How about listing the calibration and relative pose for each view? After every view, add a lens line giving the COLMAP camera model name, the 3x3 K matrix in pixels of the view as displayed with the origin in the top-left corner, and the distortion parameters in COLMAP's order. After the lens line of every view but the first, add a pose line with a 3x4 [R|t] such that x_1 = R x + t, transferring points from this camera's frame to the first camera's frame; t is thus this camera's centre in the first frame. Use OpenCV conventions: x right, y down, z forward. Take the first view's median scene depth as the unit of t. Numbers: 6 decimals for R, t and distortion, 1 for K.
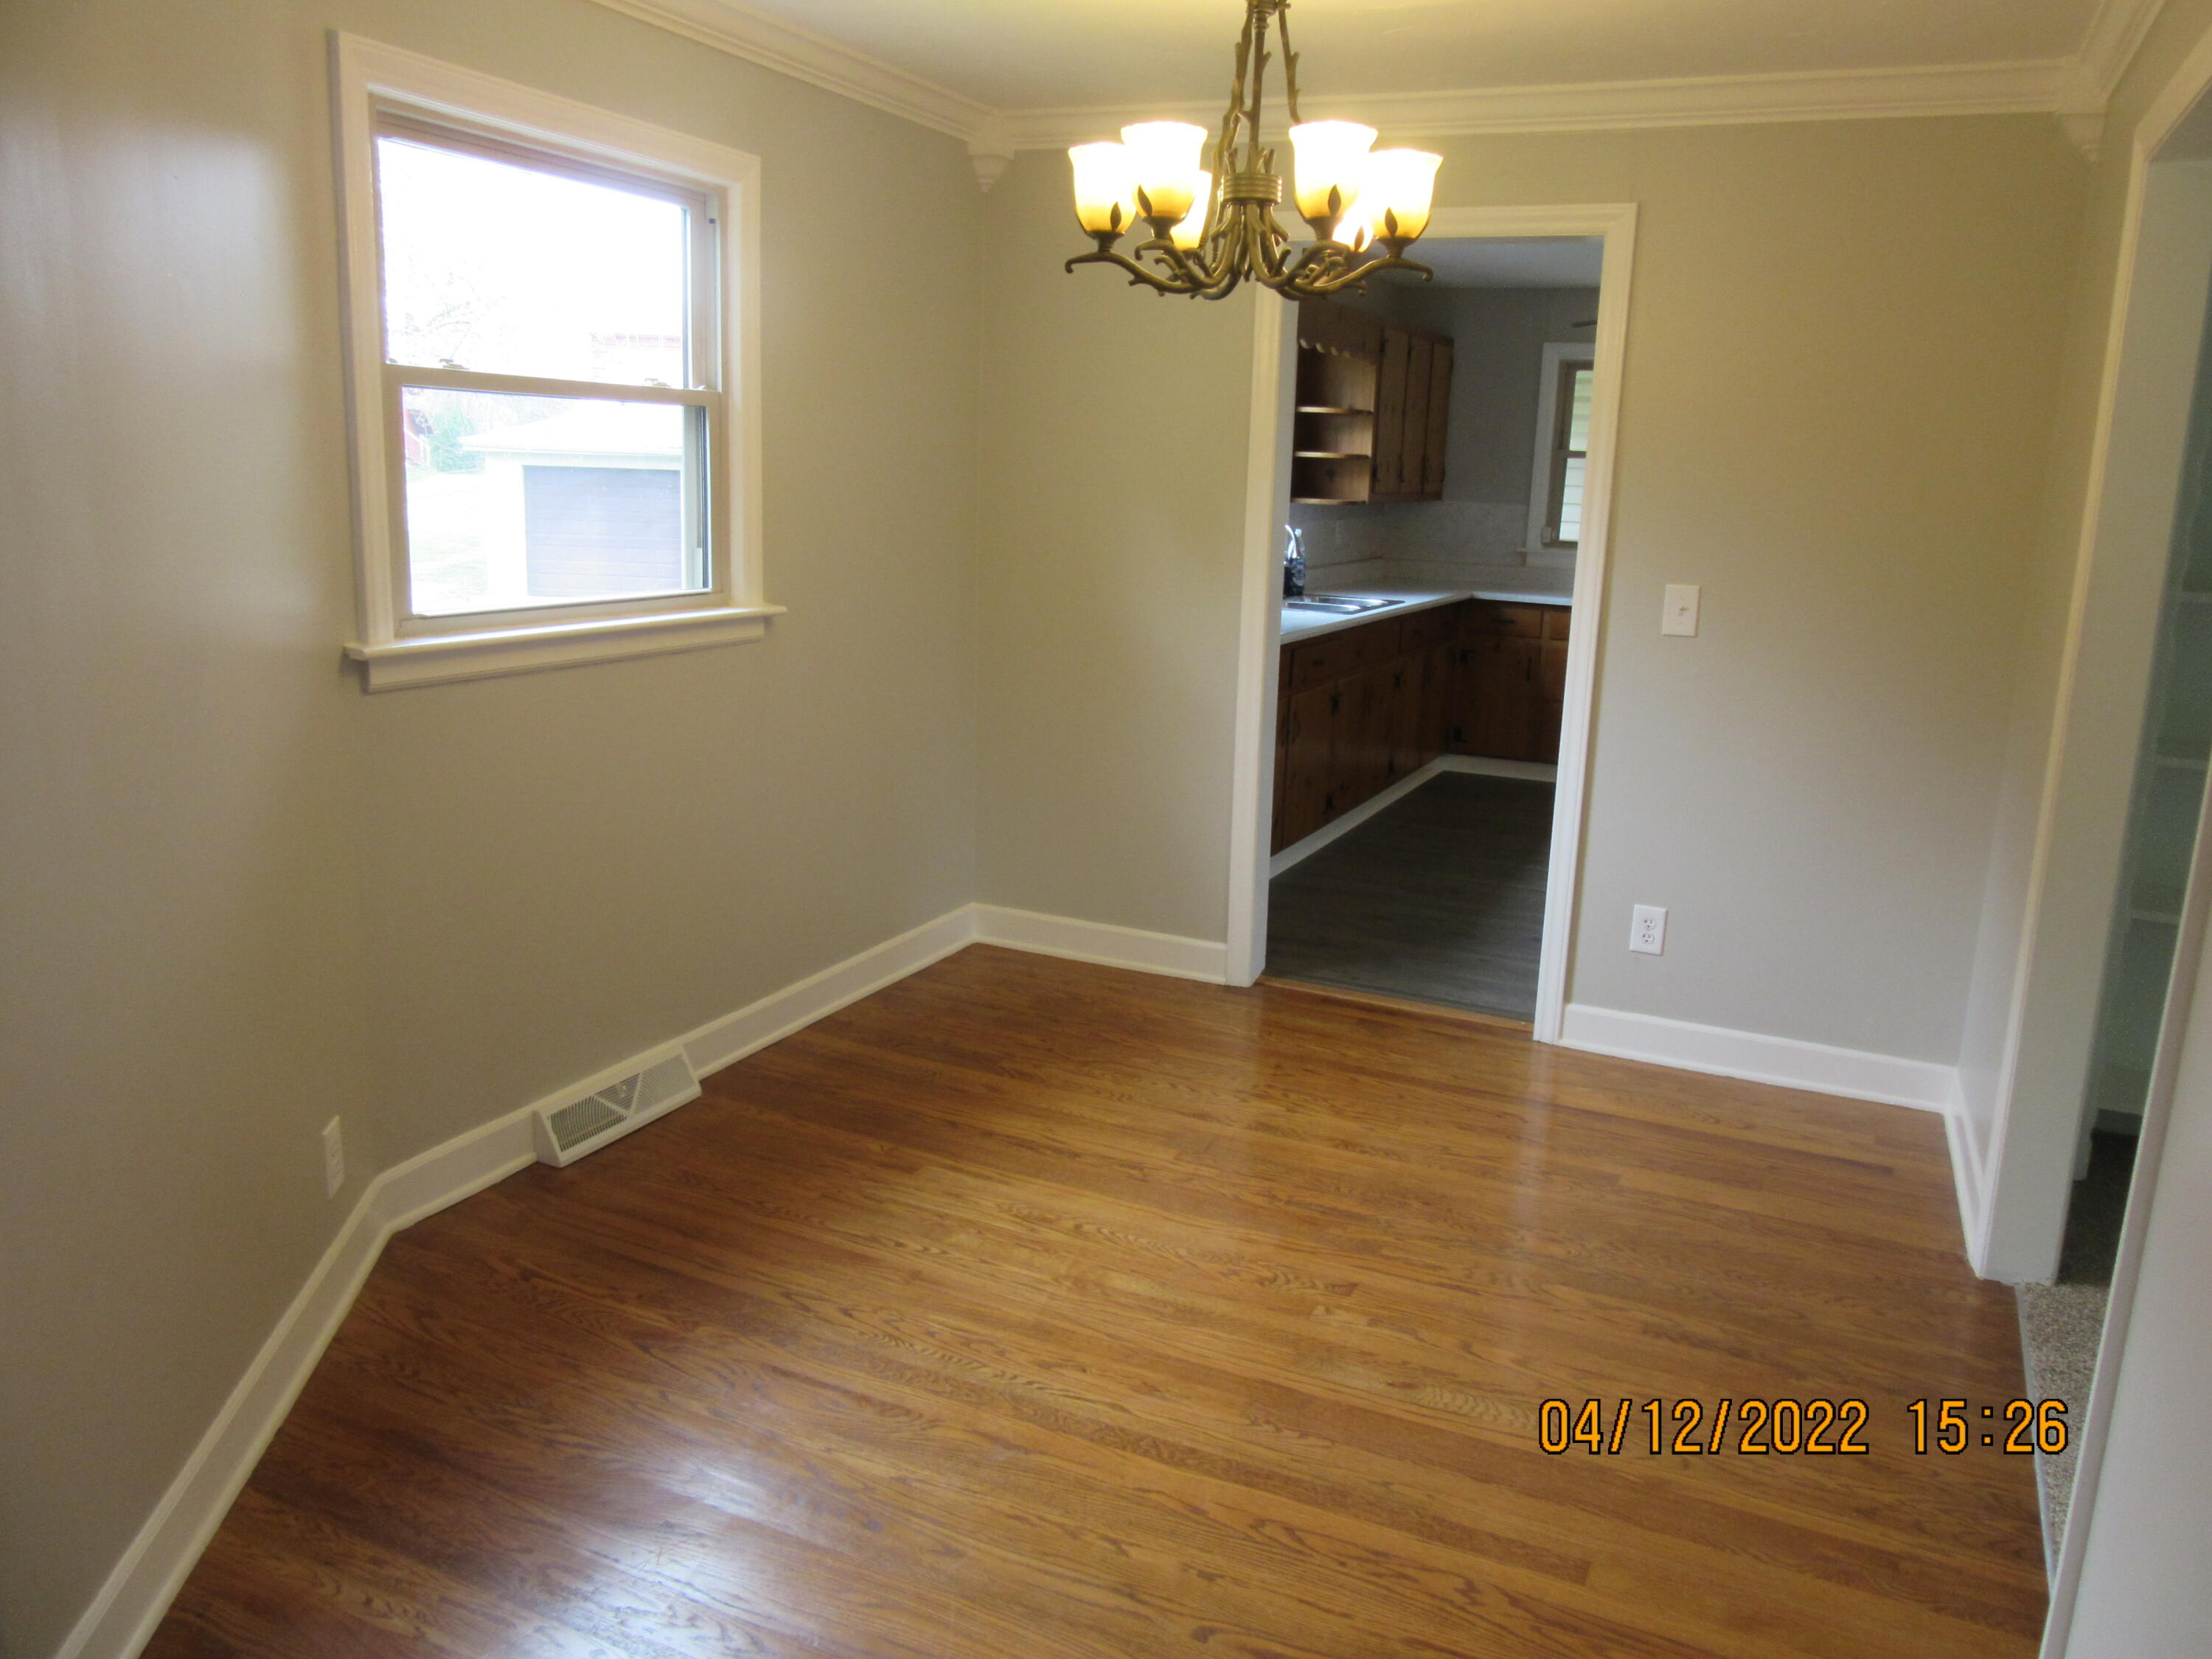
lens RADIAL K [[1667.3, 0, 1107.7], [0, 1667.3, 826.8], [0, 0, 1]] dist [-0.031022, 0.038011]
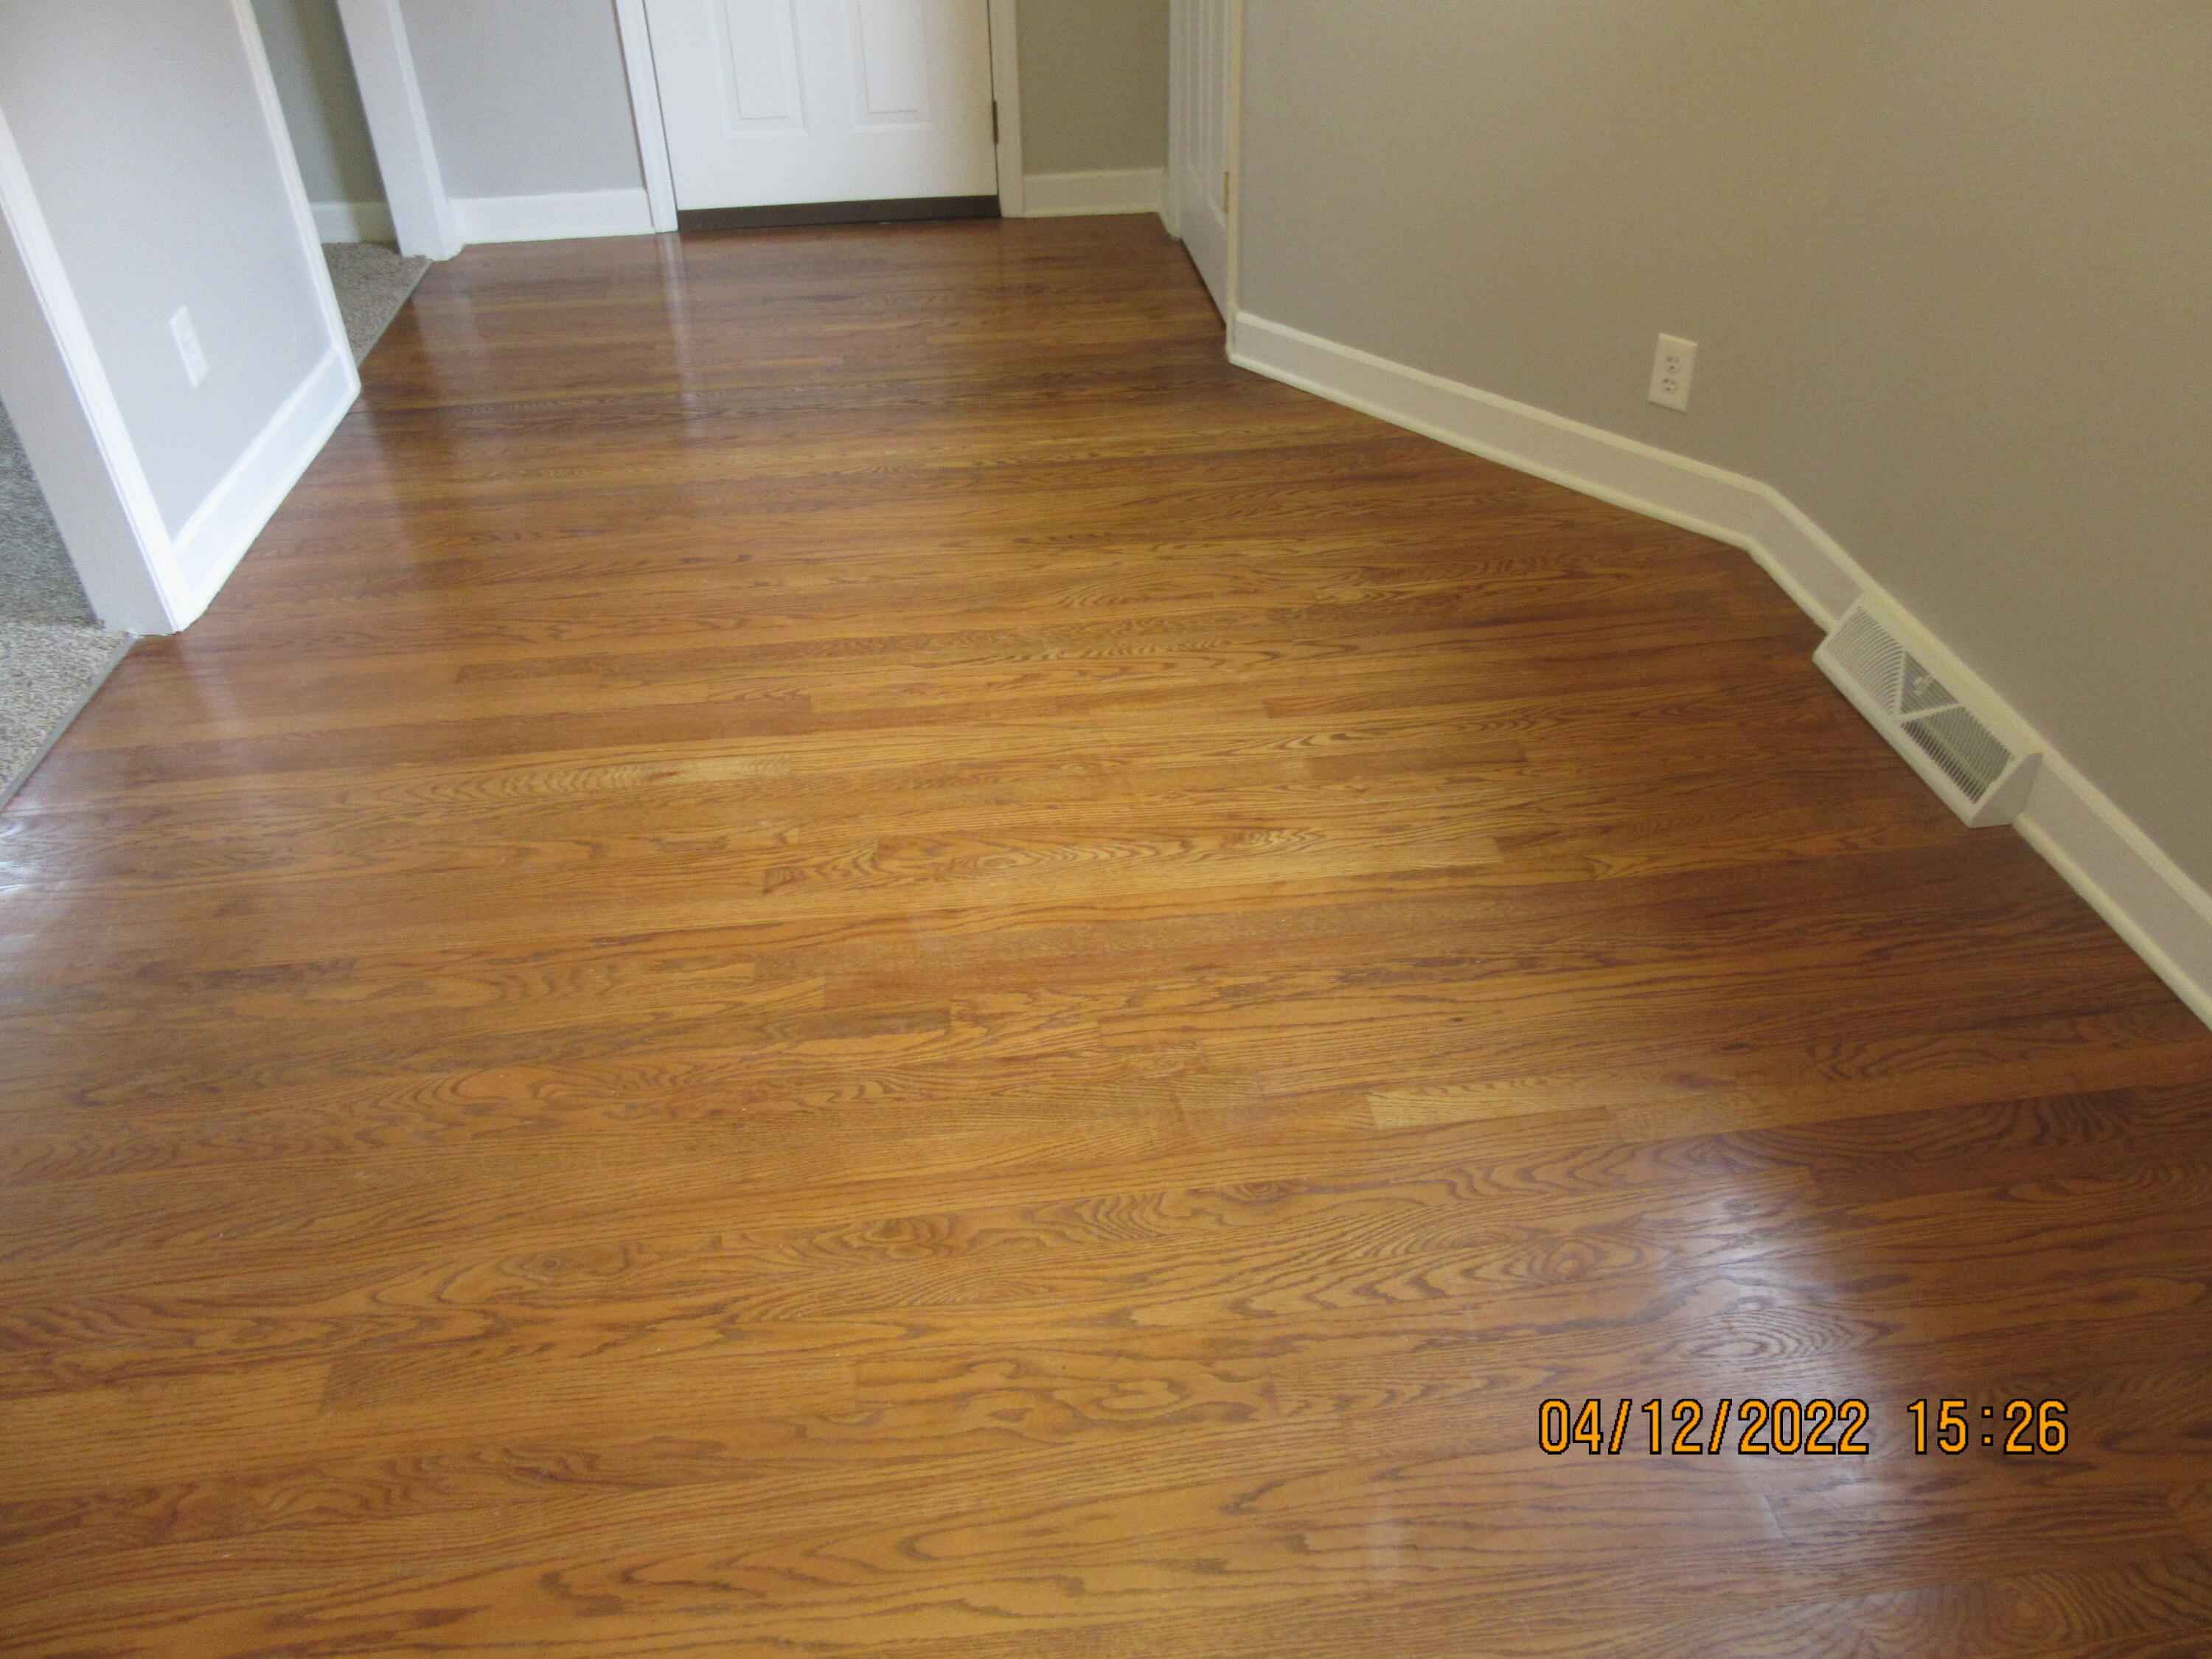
lens RADIAL K [[1667.3, 0, 1117.1], [0, 1667.3, 827.3], [0, 0, 1]] dist [-0.031022, 0.038011]
pose [[-0.853361, 0.285538, -0.436170, 0.322458], [-0.121659, 0.704485, 0.699214, -0.255148], [0.506927, 0.649746, -0.566441, 1.459724]]
